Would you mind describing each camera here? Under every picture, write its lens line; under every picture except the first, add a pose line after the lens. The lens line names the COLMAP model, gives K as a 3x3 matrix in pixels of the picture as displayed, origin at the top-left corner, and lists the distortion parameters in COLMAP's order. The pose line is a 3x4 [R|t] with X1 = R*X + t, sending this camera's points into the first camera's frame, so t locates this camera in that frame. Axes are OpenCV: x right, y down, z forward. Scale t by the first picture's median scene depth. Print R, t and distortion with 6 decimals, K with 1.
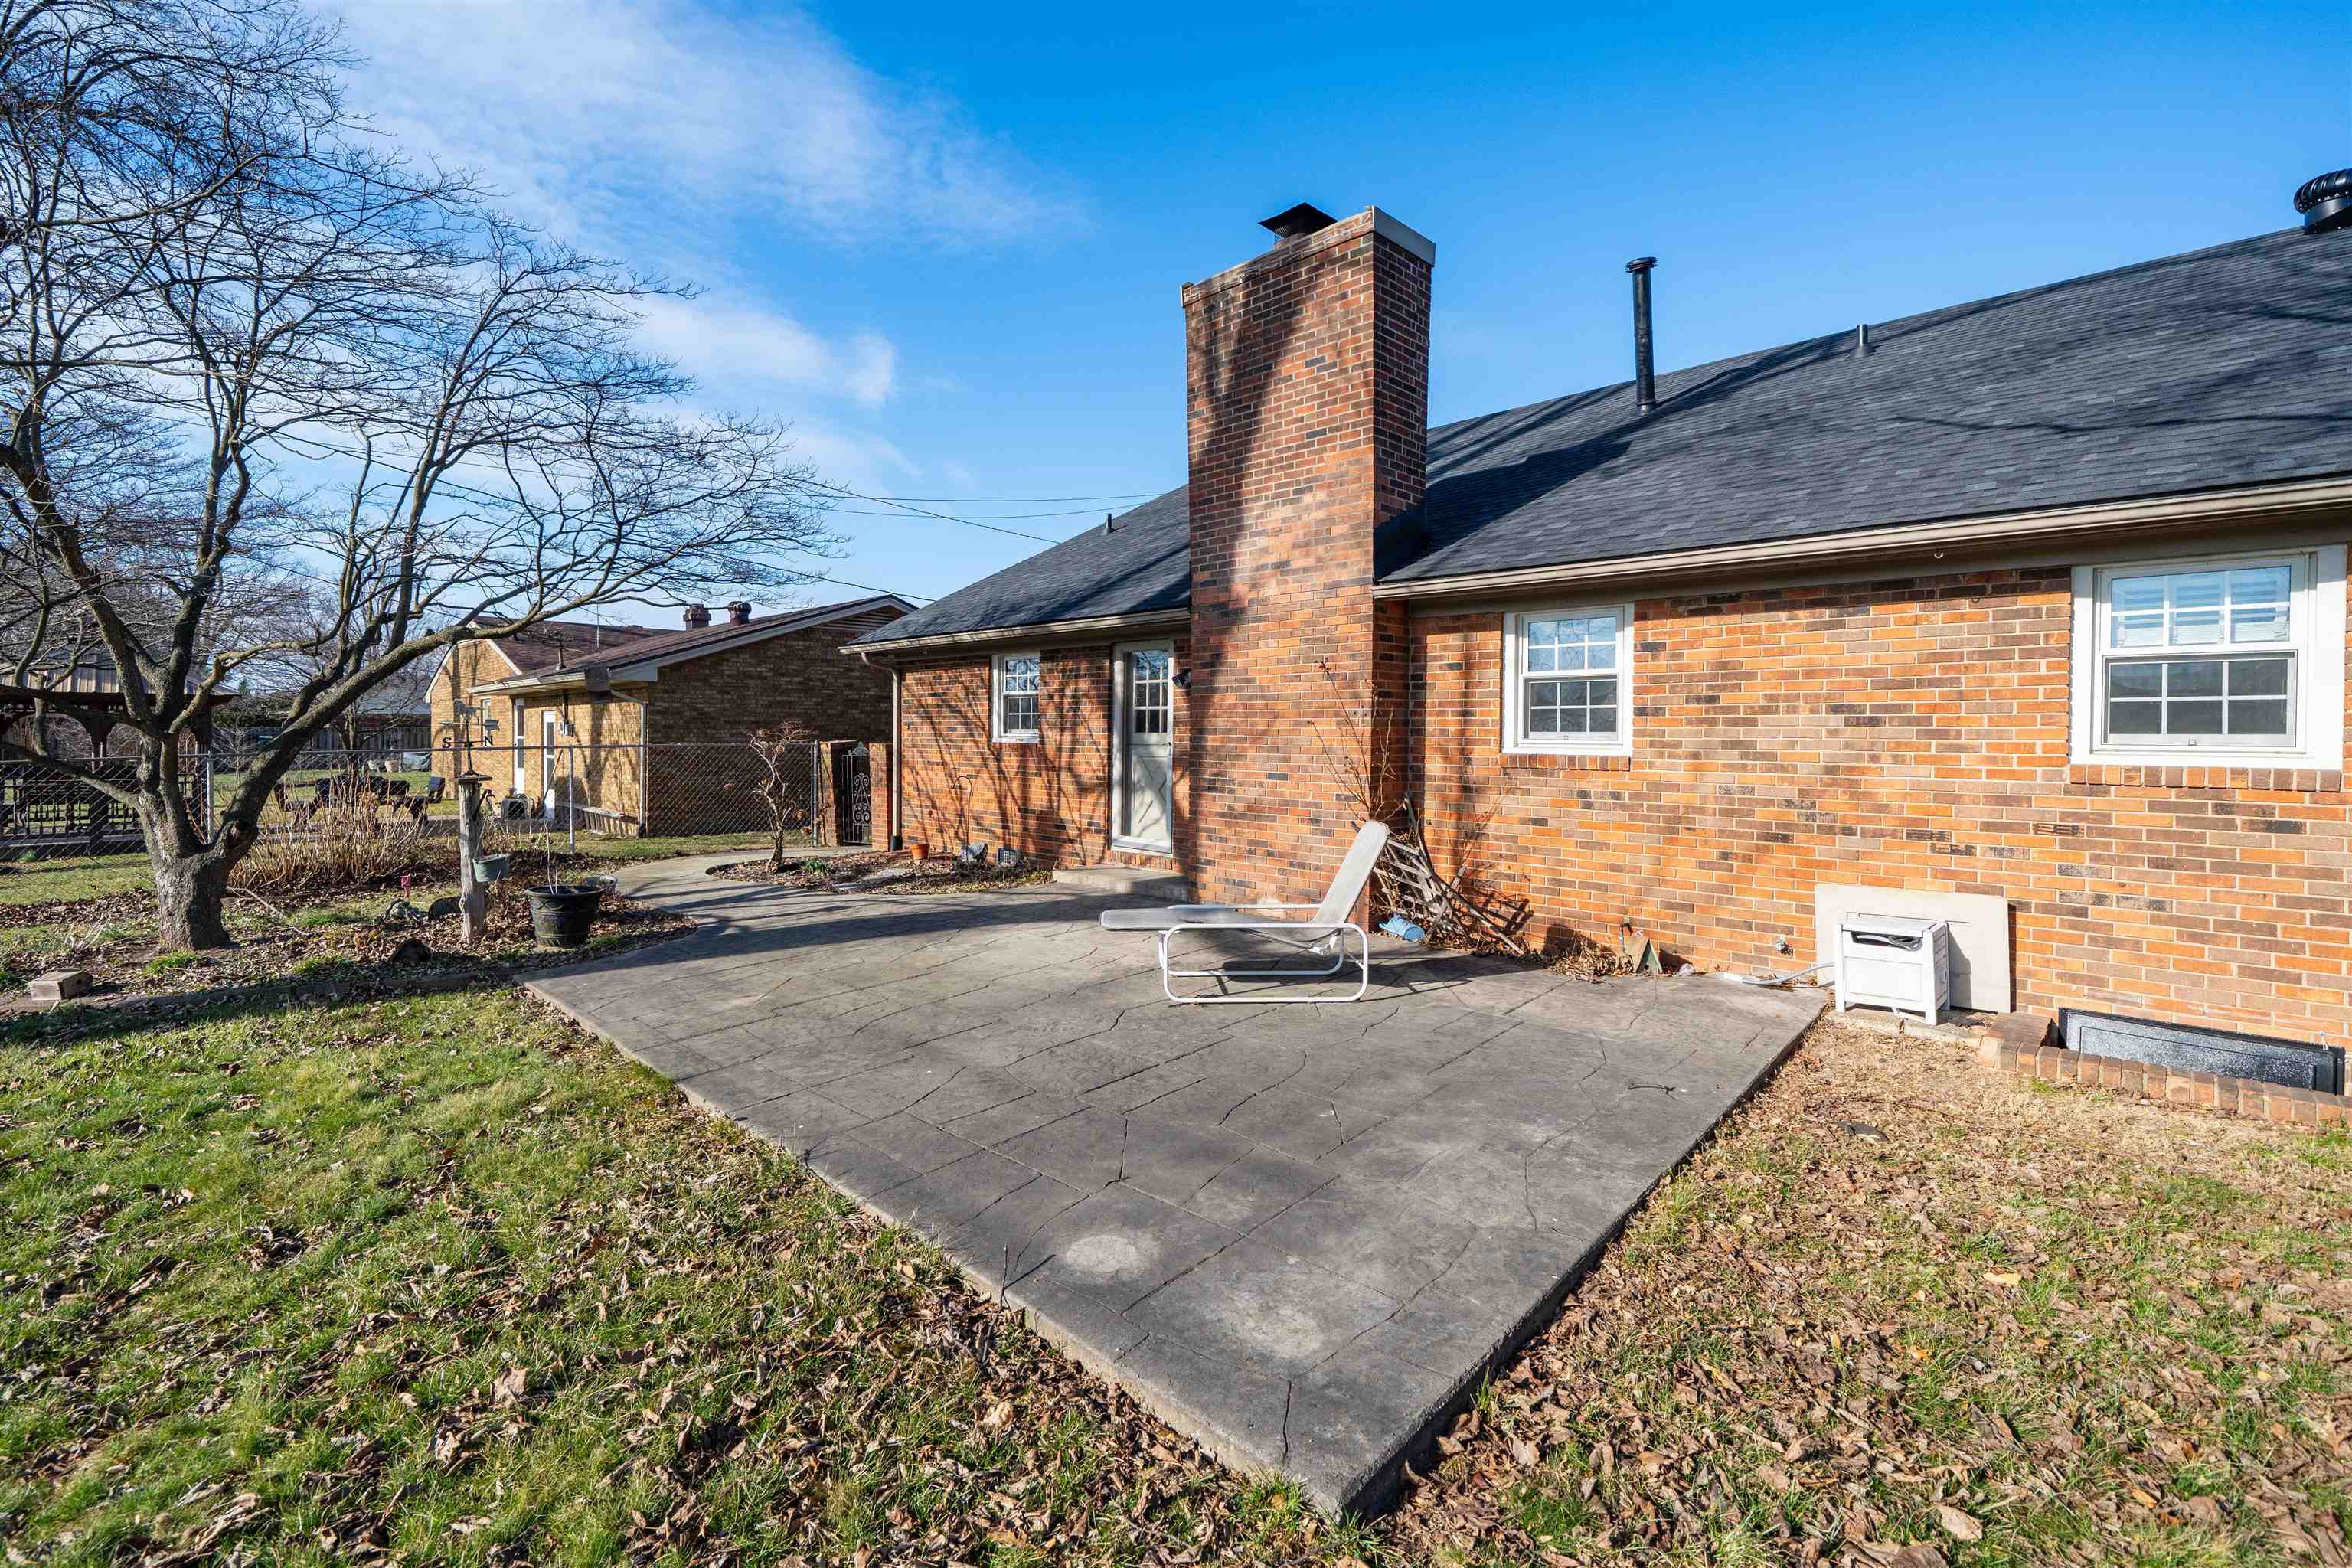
lens RADIAL K [[996.2, 0, 1174.7], [0, 996.2, 740.7], [0, 0, 1]] dist [-0.000393, -0.000043]
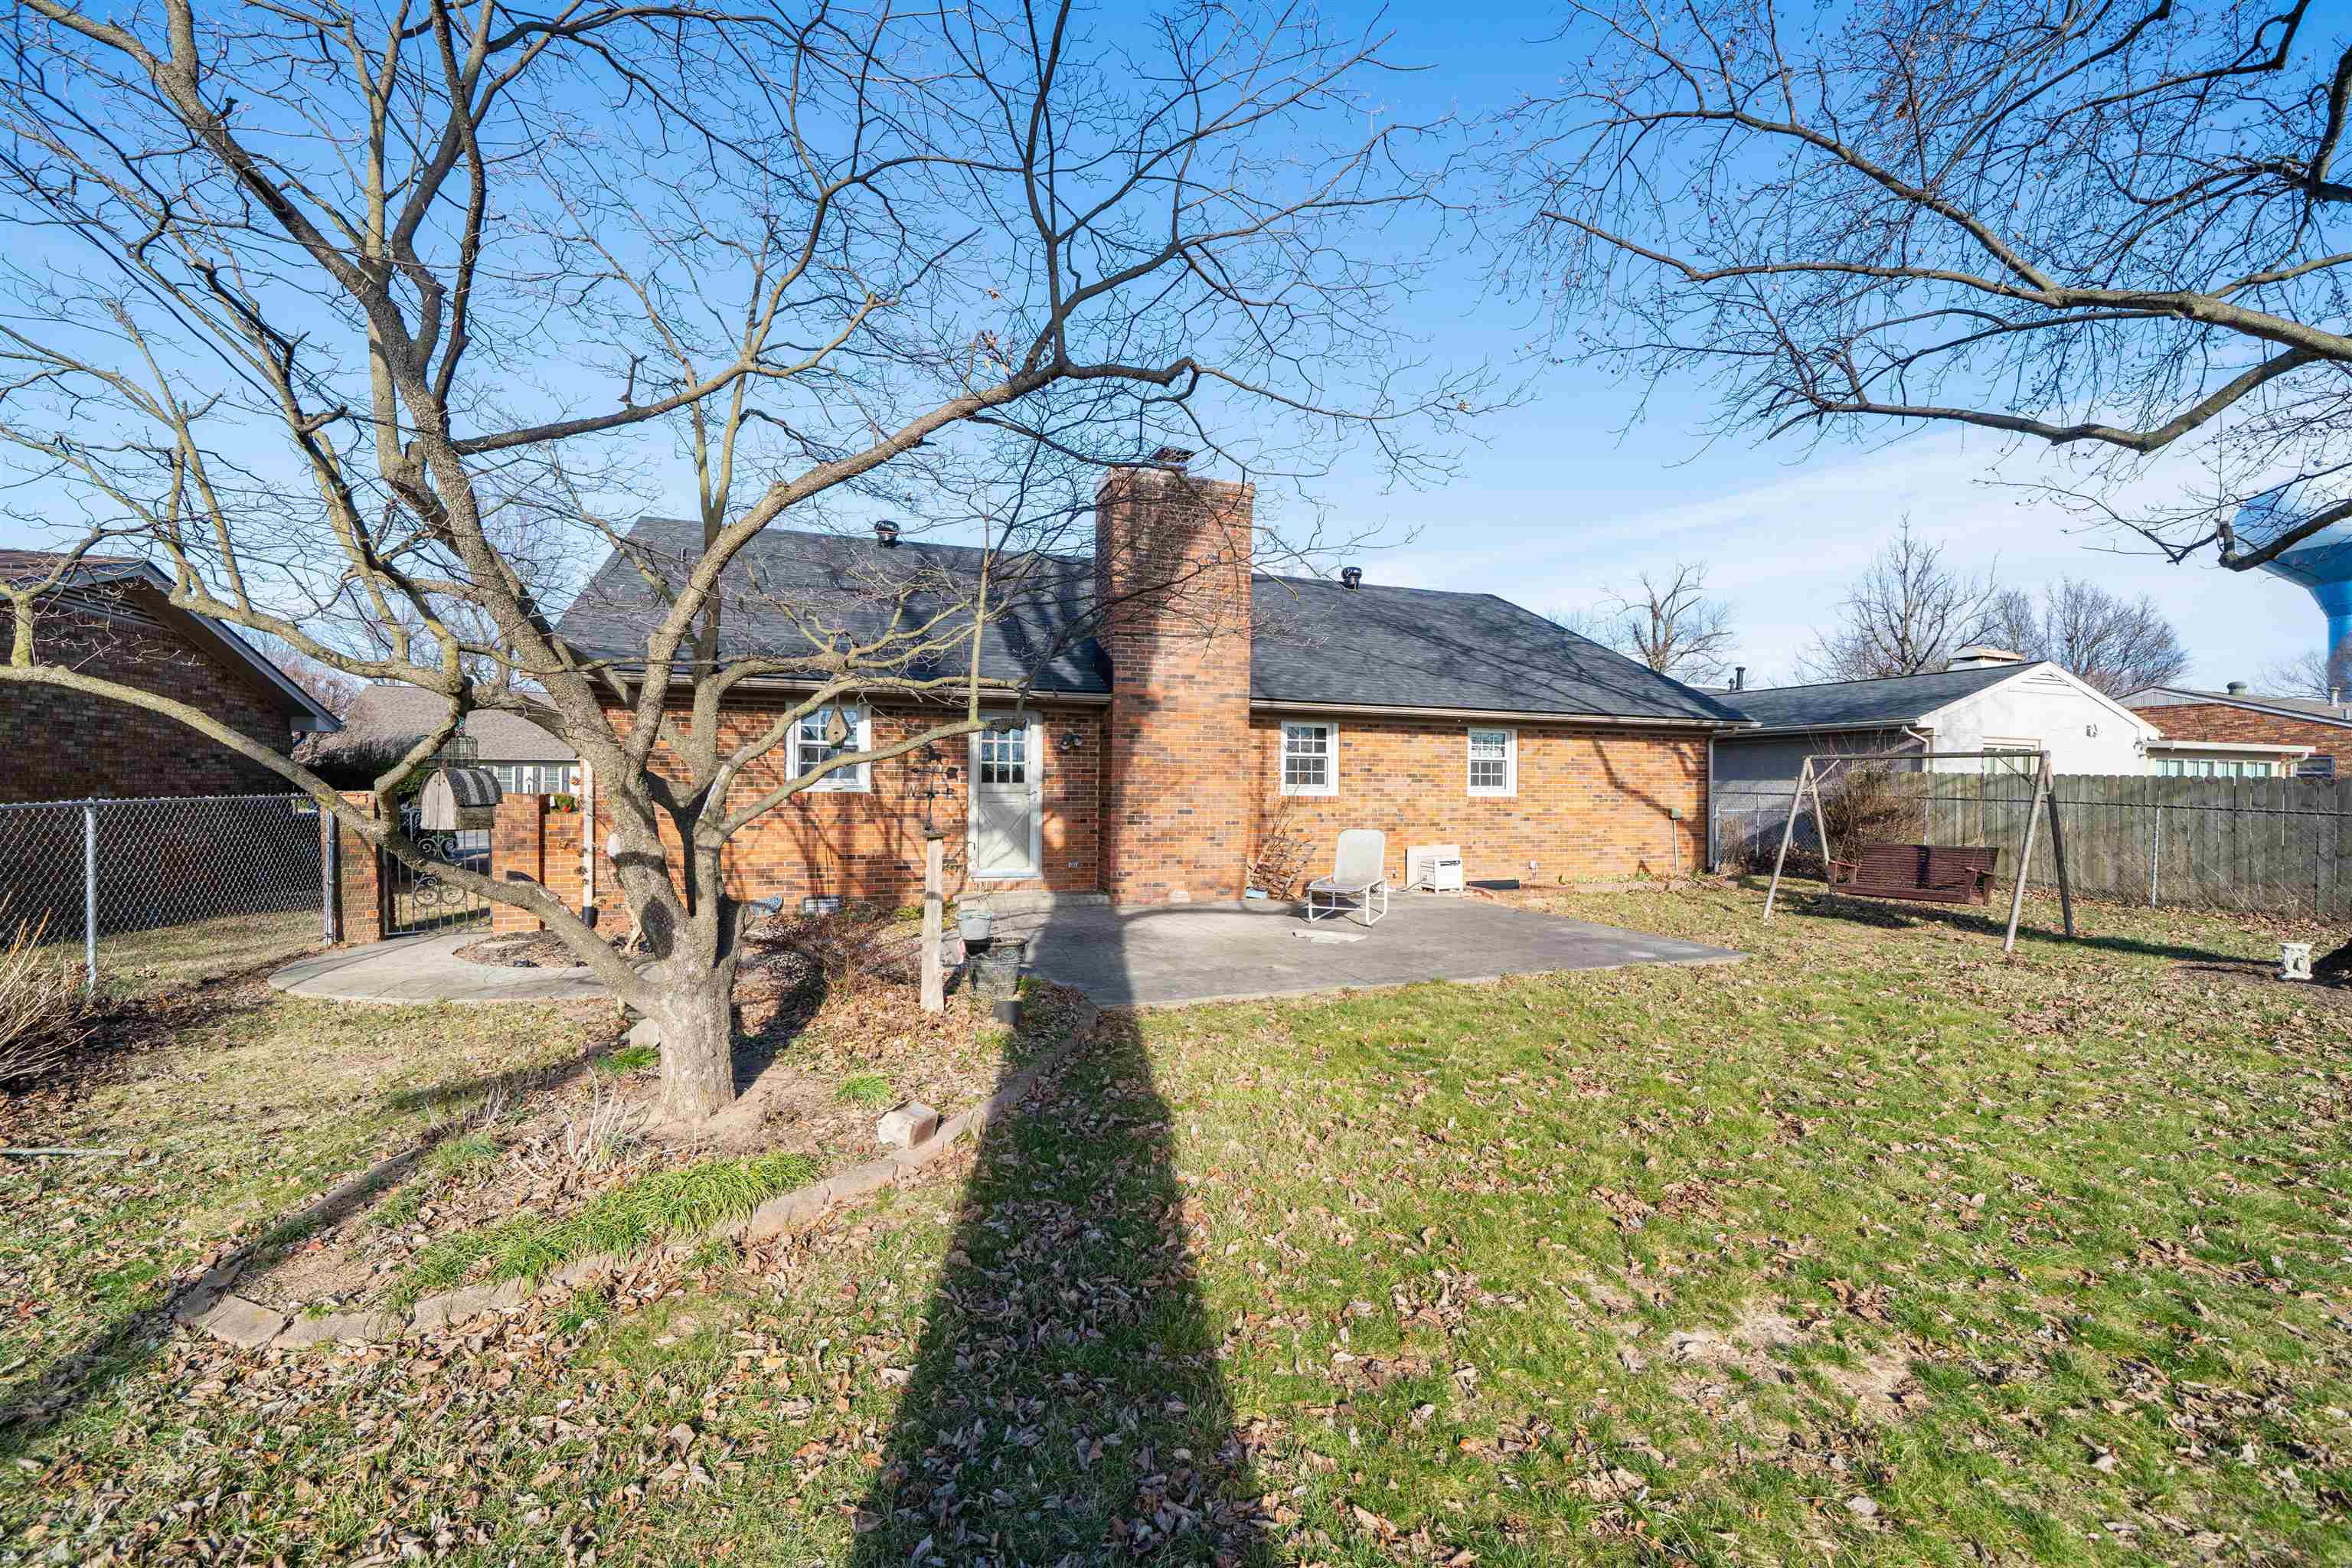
lens RADIAL K [[918.0, 0, 1163.8], [0, 918.0, 779.2], [0, 0, 1]] dist [-0.000977, -0.000135]
pose [[0.446419, 0.006086, 0.894803, -1.128462], [0.002052, 0.999967, -0.007825, -0.004254], [-0.894822, 0.005329, 0.446392, 0.363896]]
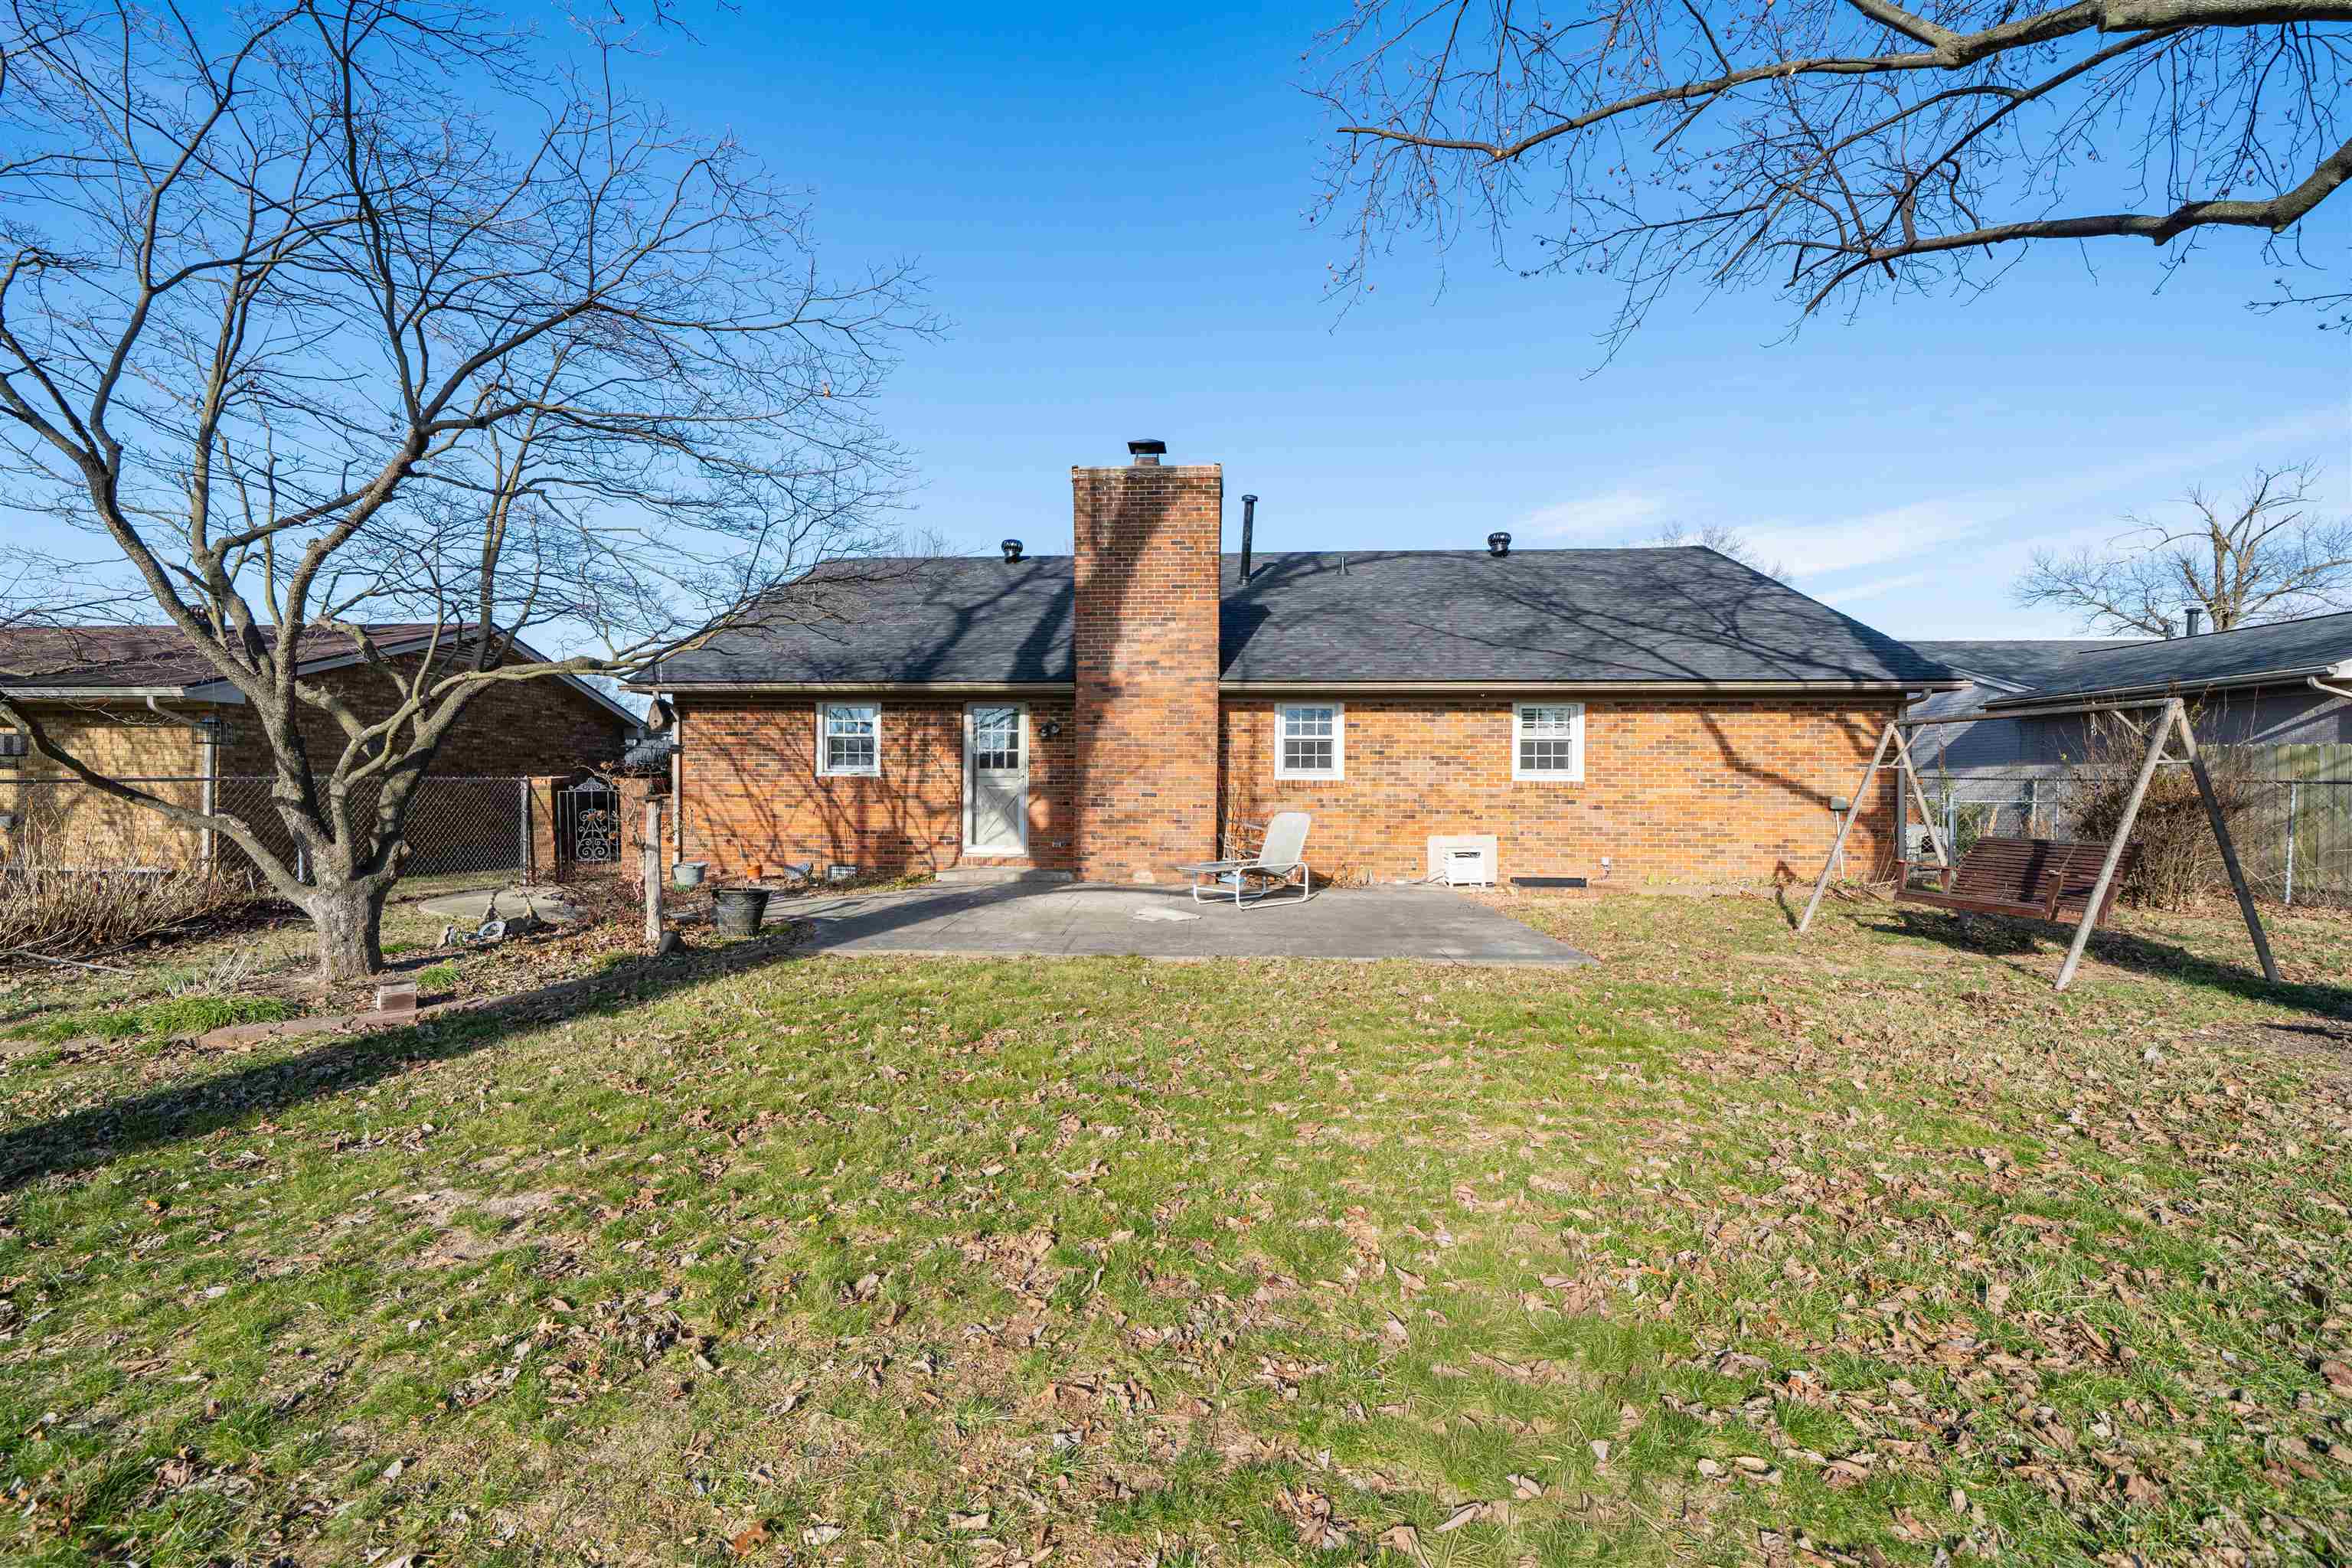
lens RADIAL K [[921.0, 0, 1172.7], [0, 921.0, 775.6], [0, 0, 1]] dist [-0.000845, -0.000210]
pose [[0.768135, 0.007723, 0.640242, -0.763053], [0.003647, 0.999858, -0.016437, 0.027459], [-0.640278, 0.014961, 0.767998, -0.147512]]
